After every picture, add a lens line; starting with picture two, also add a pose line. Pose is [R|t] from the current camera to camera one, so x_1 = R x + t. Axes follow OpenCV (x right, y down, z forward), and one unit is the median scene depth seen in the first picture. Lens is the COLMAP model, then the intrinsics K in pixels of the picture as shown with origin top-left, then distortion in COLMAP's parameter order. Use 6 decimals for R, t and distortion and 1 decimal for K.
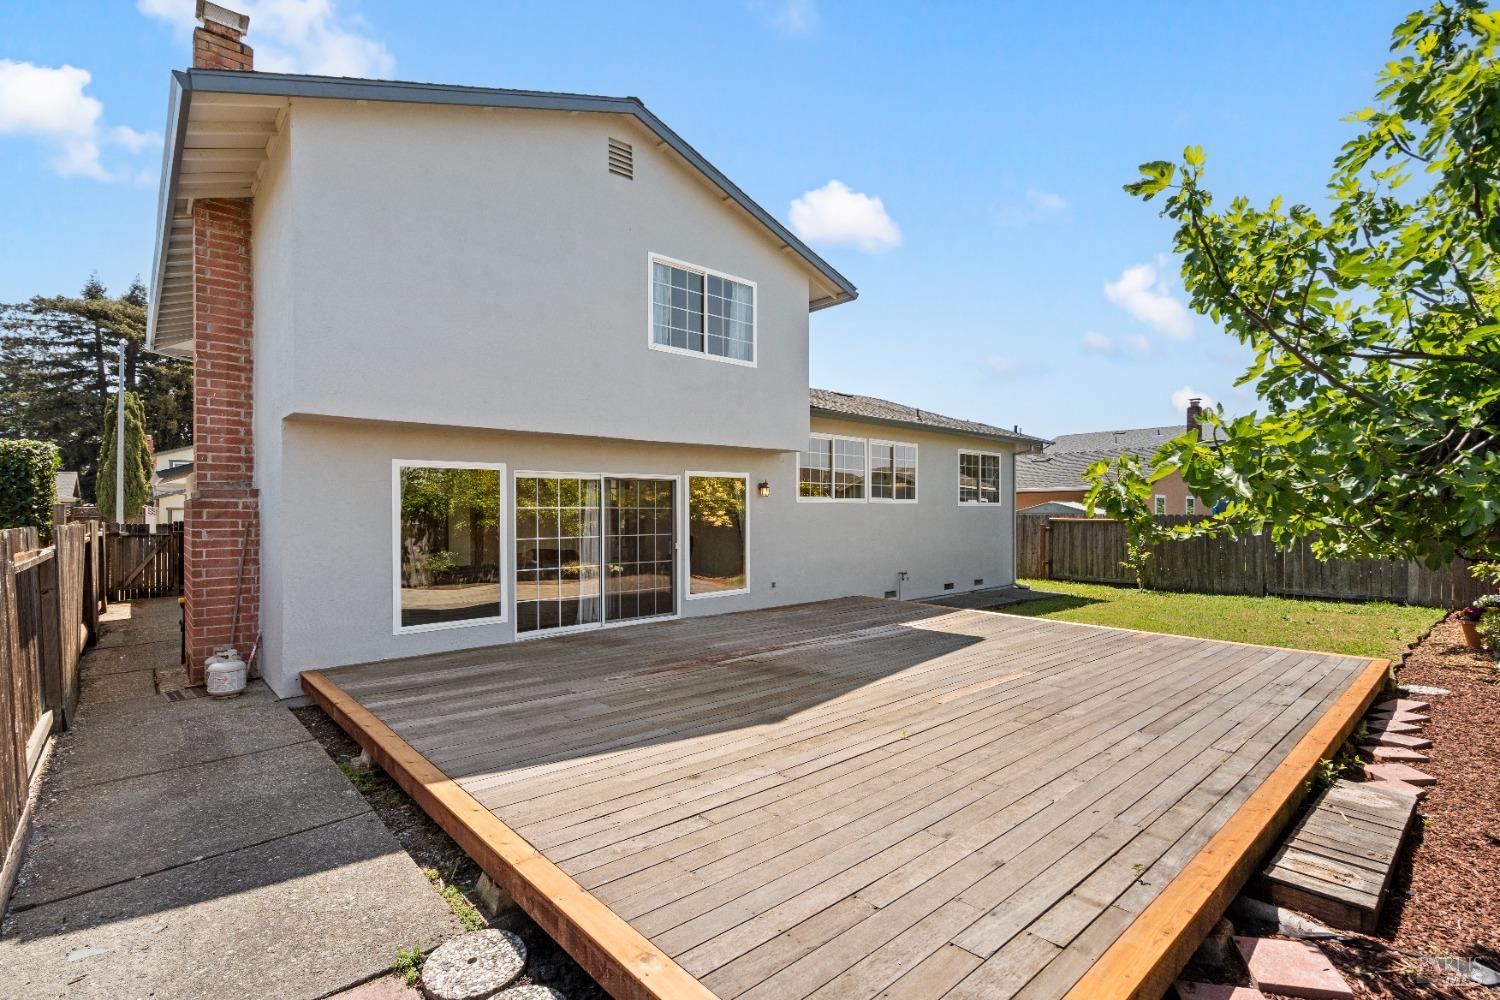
lens RADIAL K [[678.1, 0, 743.6], [0, 678.1, 512.3], [0, 0, 1]] dist [0.003646, 0.001033]
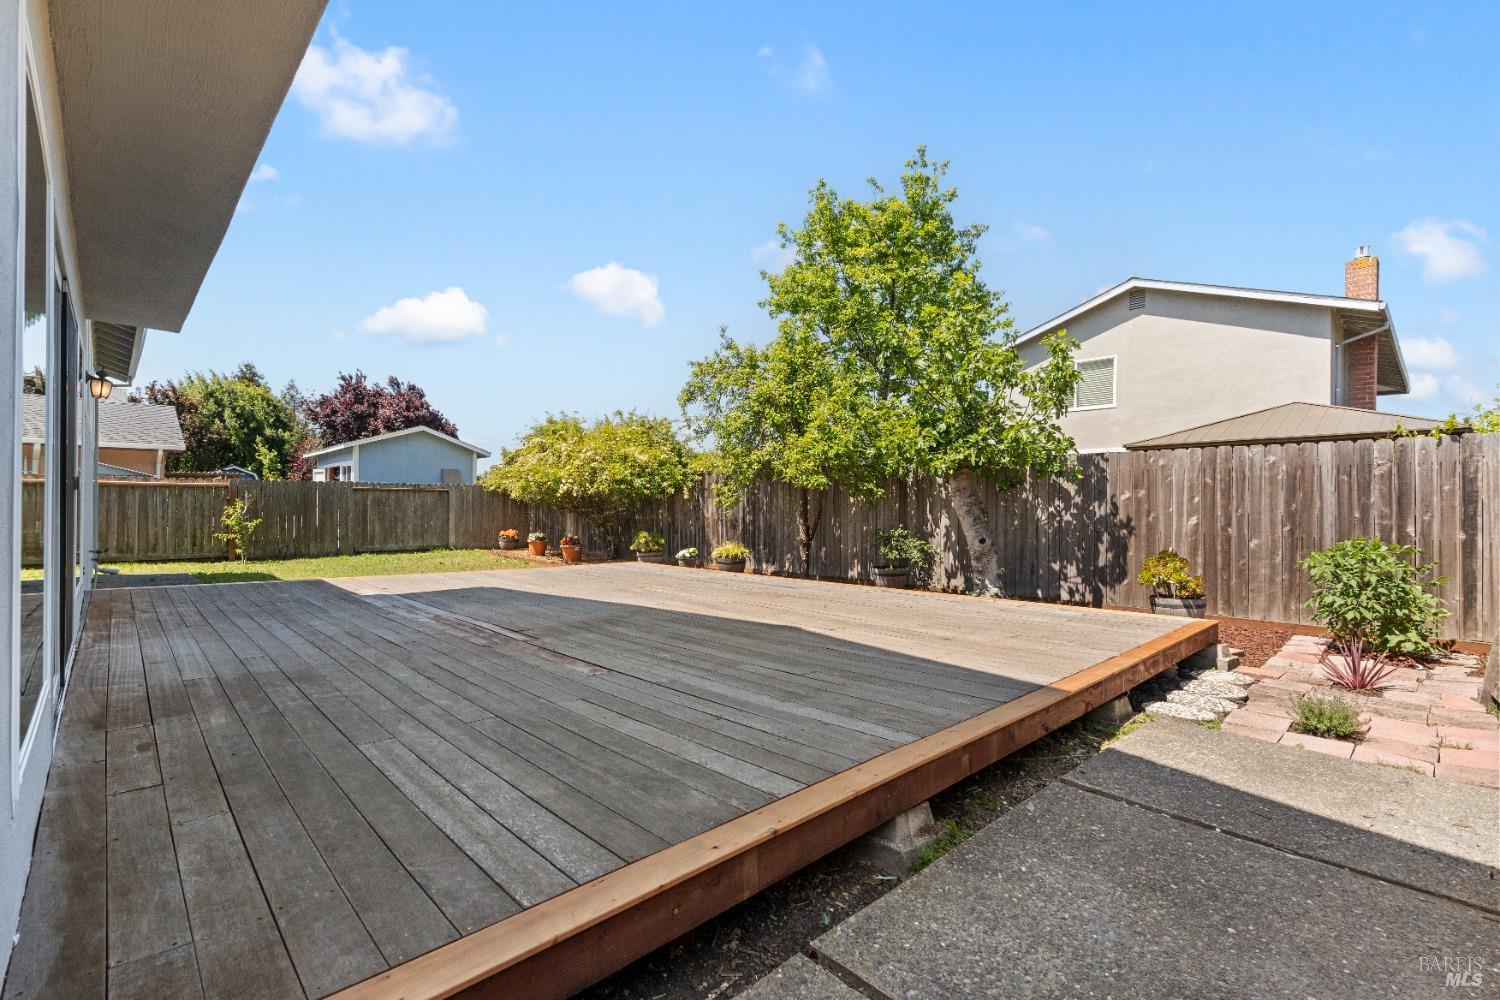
lens RADIAL K [[678.1, 0, 746.5], [0, 678.1, 505.3], [0, 0, 1]] dist [0.003646, 0.001033]
pose [[-0.032443, 0.002708, 0.999470, -0.959468], [-0.004802, 0.999984, -0.002865, 0.110669], [-0.999462, -0.004892, -0.032429, 1.029293]]
